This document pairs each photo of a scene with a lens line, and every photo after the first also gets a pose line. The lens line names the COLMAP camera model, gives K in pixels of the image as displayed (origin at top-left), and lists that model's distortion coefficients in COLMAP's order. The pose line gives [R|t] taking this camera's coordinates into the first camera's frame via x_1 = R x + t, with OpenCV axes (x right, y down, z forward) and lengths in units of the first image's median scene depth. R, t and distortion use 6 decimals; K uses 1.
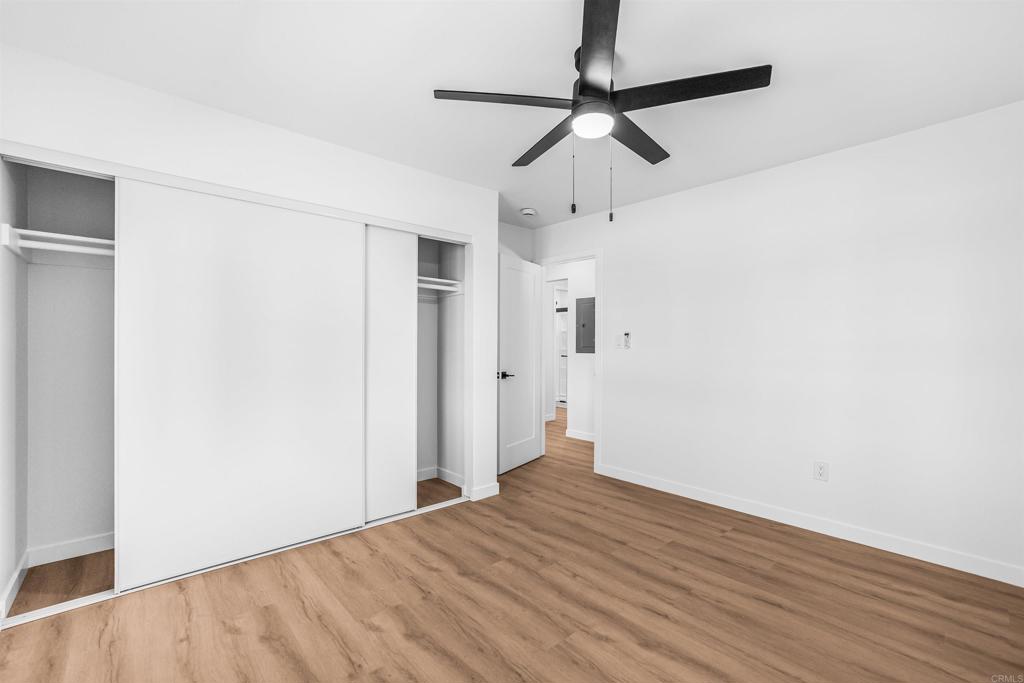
lens RADIAL K [[438.8, 0, 512.0], [0, 438.8, 341.5], [0, 0, 1]] dist [-0.002009, -0.000022]
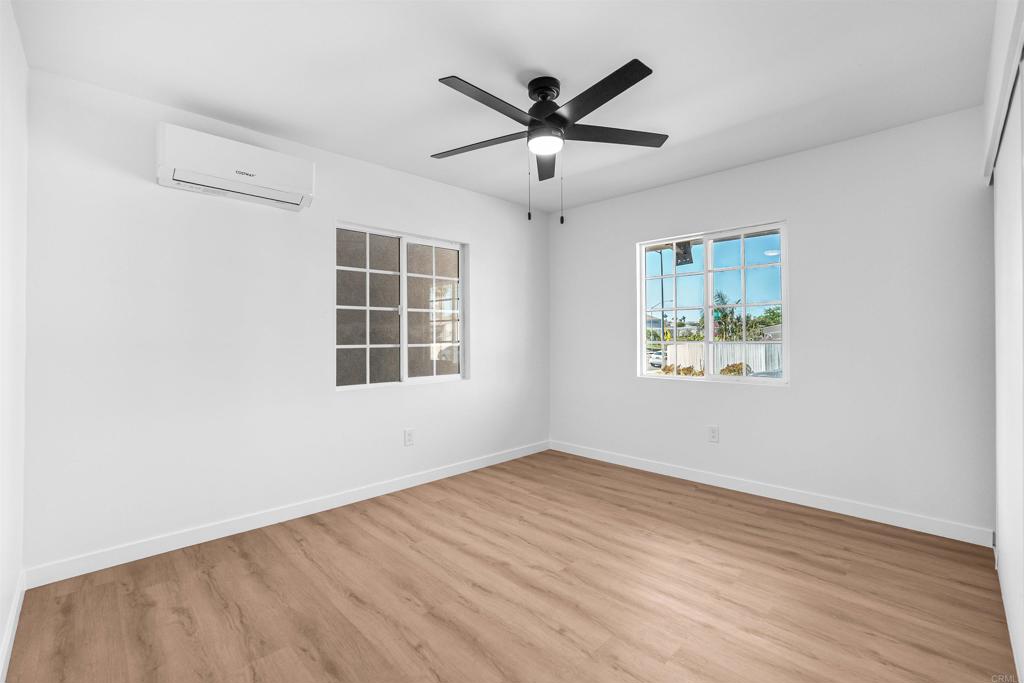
lens RADIAL K [[438.8, 0, 512.0], [0, 438.8, 341.5], [0, 0, 1]] dist [-0.002009, -0.000022]
pose [[-0.998510, -0.005166, -0.054324, 0.304400], [-0.005096, 0.999986, -0.001424, 0.038902], [0.054330, -0.001145, -0.998522, 1.955840]]
